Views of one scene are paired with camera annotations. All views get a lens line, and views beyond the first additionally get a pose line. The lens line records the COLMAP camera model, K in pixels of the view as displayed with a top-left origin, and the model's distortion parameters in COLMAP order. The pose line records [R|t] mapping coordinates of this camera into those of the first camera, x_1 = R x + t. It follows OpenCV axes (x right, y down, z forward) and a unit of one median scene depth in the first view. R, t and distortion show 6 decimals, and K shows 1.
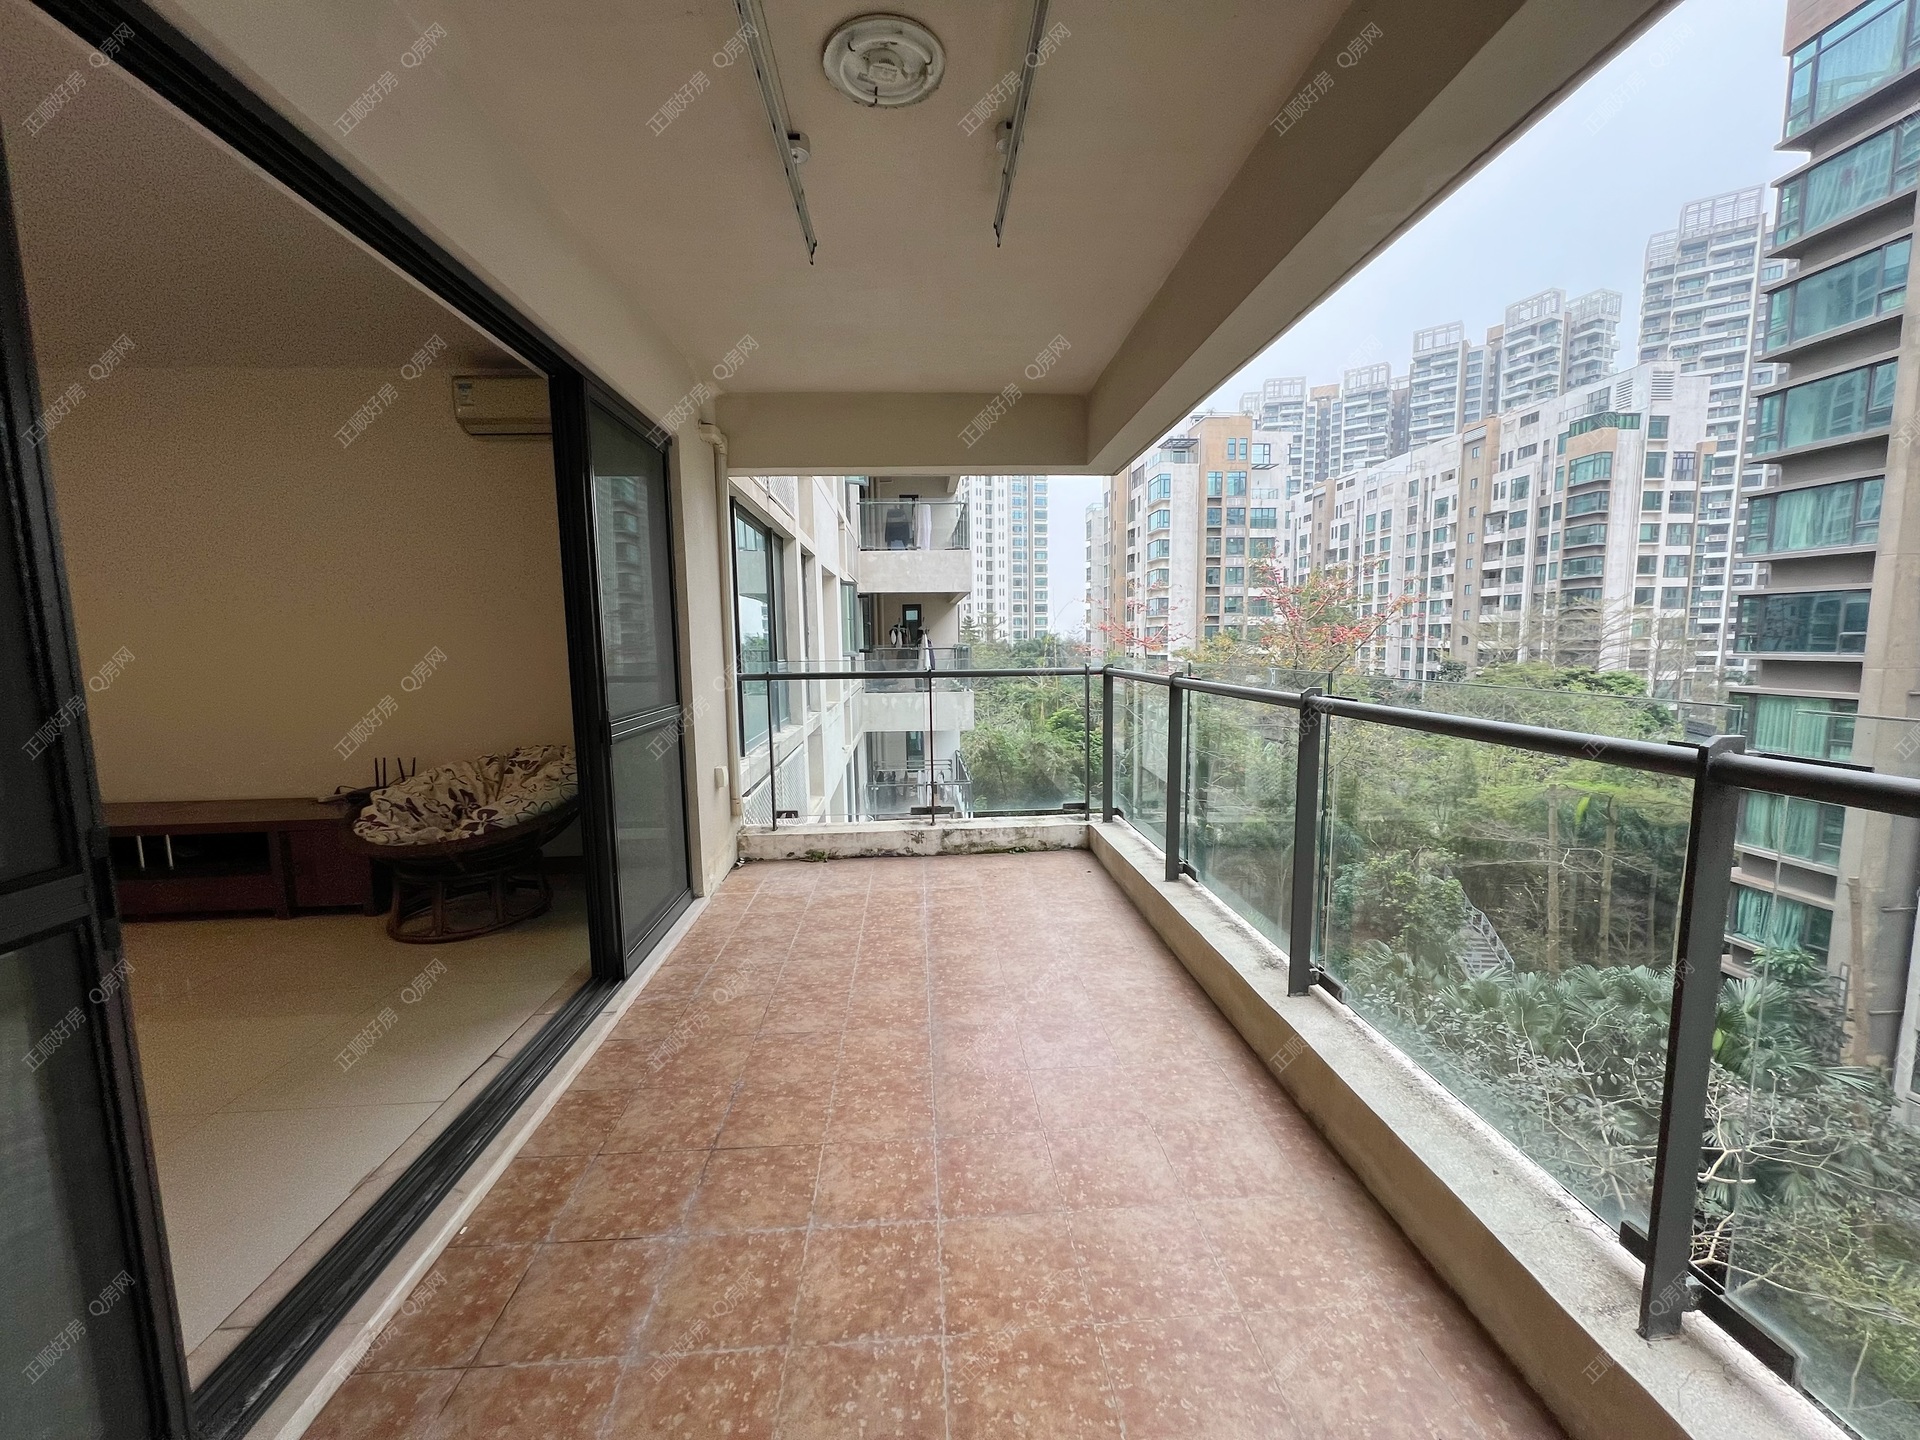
lens RADIAL K [[766.2, 0, 964.0], [0, 766.2, 725.2], [0, 0, 1]] dist [0.000238, -0.000012]
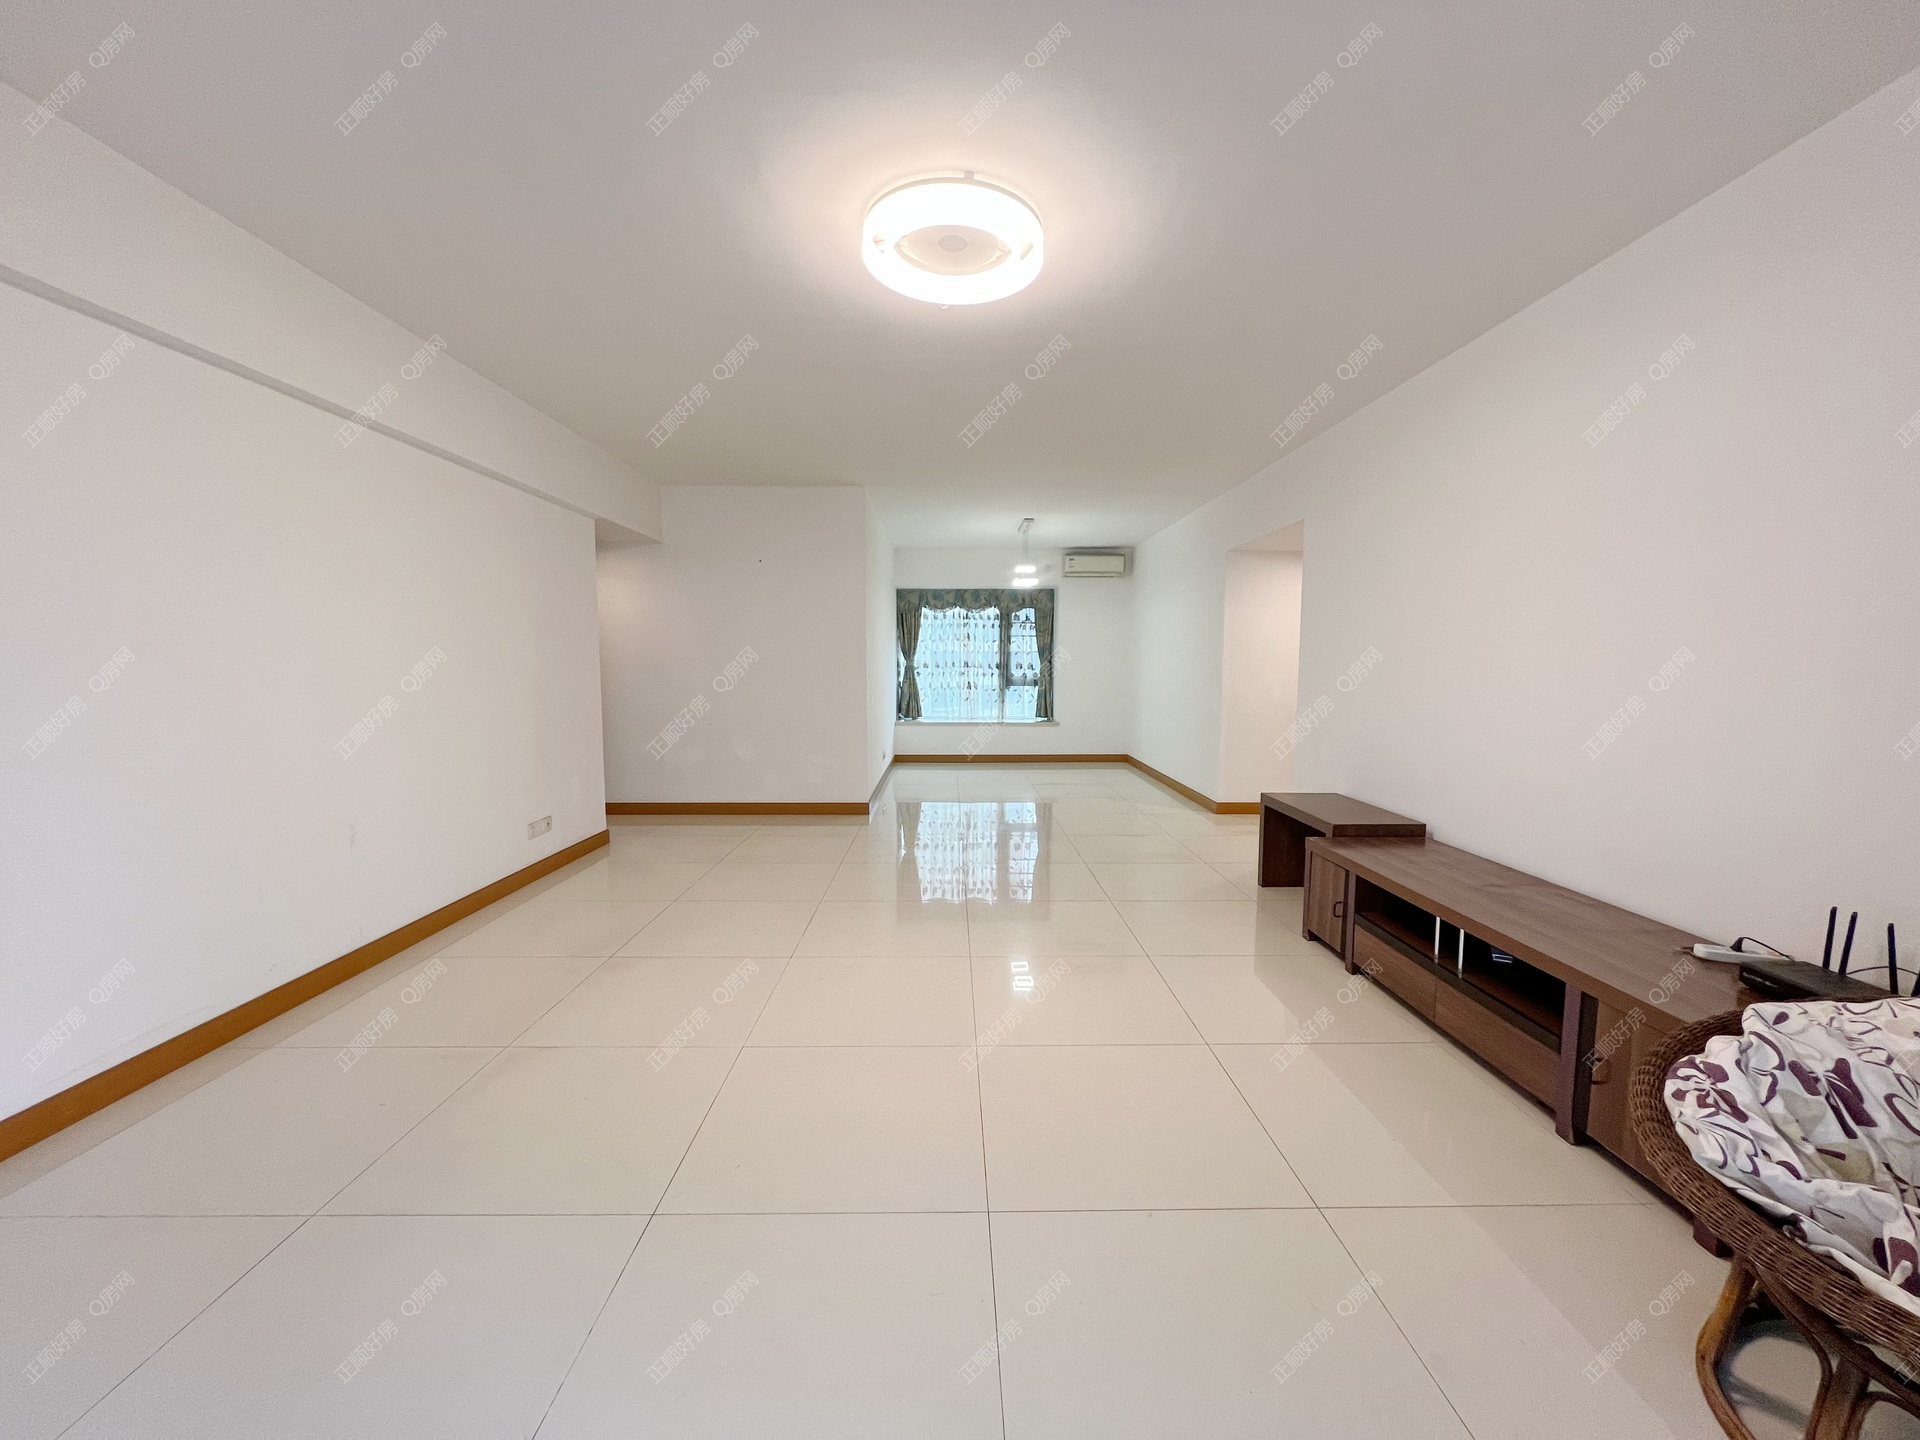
lens RADIAL K [[761.0, 0, 950.8], [0, 761.0, 724.5], [0, 0, 1]] dist [-0.001547, -0.000157]
pose [[-0.050105, 0.101053, -0.993619, -0.335636], [-0.121071, 0.986917, 0.106476, -0.062238], [0.991378, 0.125634, -0.037215, 0.543801]]
